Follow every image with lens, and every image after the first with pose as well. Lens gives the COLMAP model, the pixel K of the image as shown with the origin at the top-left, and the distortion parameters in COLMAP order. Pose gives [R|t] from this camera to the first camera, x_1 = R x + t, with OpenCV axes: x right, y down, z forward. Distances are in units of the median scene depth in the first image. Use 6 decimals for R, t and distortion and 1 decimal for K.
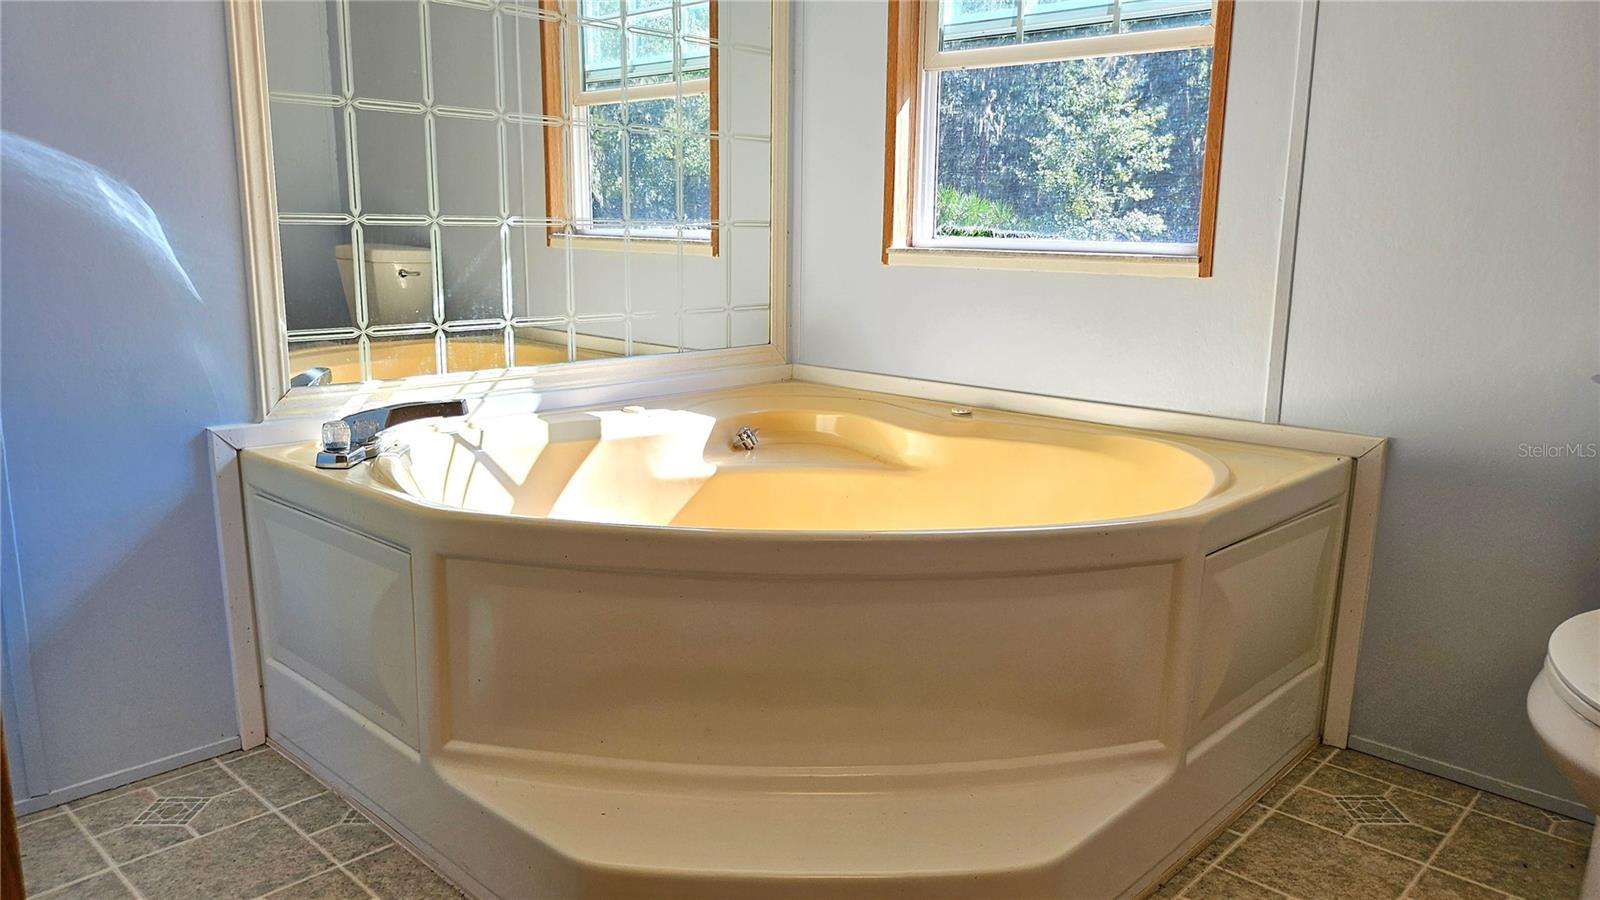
lens RADIAL K [[1136.7, 0, 800.0], [0, 1136.7, 450.0], [0, 0, 1]] dist [0.049323, -0.077999]
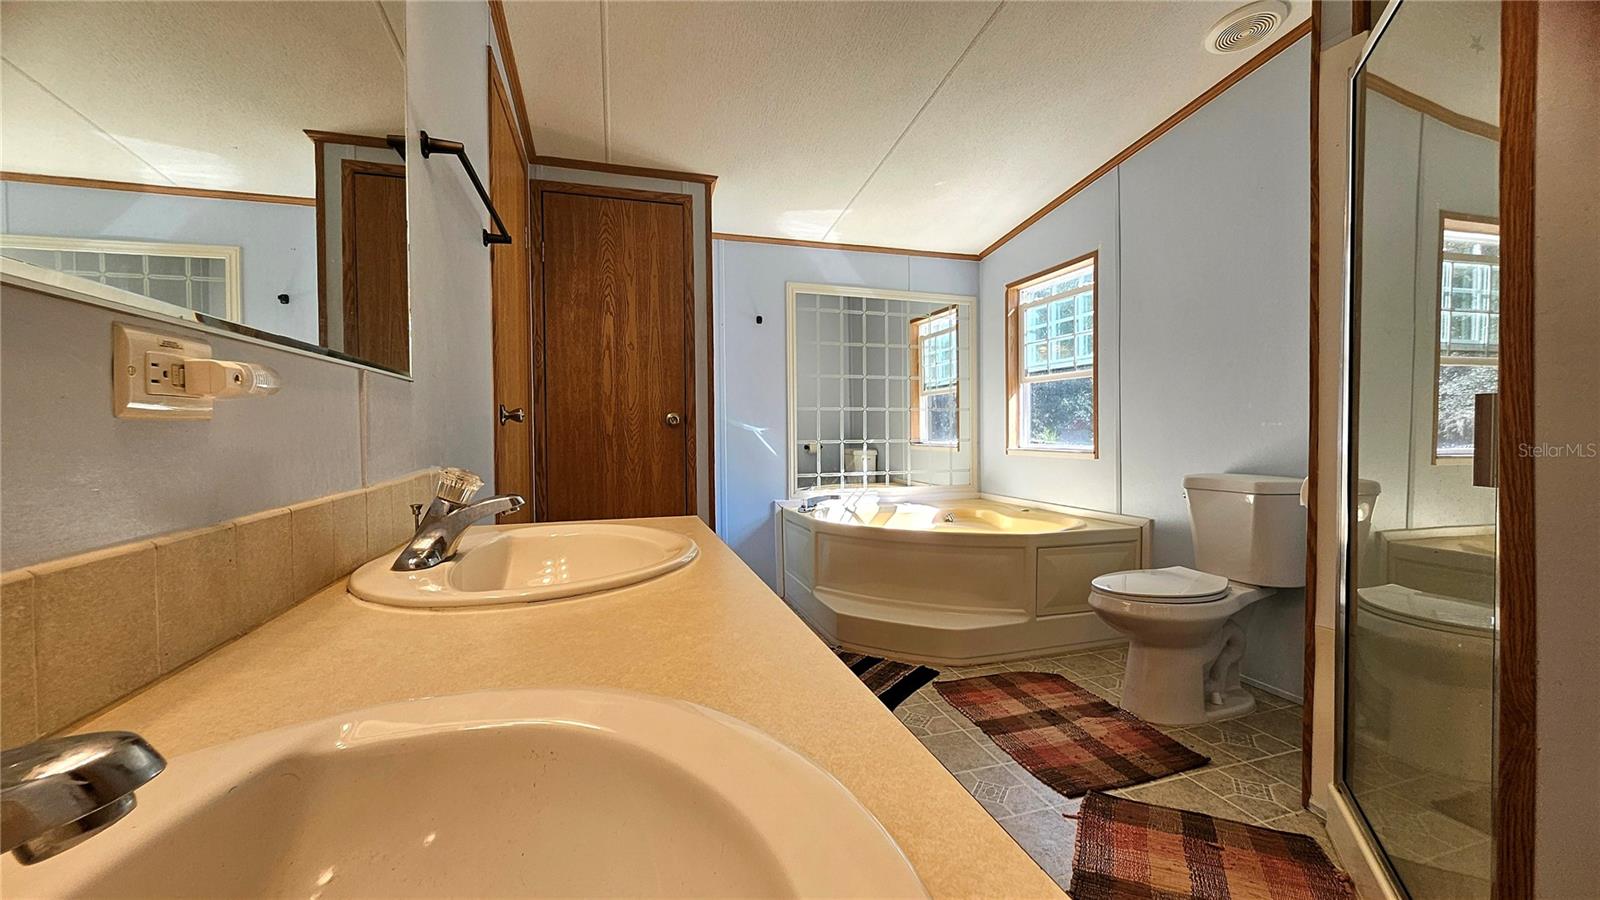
lens RADIAL K [[603.1, 0, 800.0], [0, 603.1, 450.0], [0, 0, 1]] dist [-0.000280, 0.000038]
pose [[0.866354, -0.006273, -0.499391, 0.383495], [-0.079808, 0.985333, -0.150830, 0.081056], [0.493012, 0.170528, 0.853147, -0.460357]]
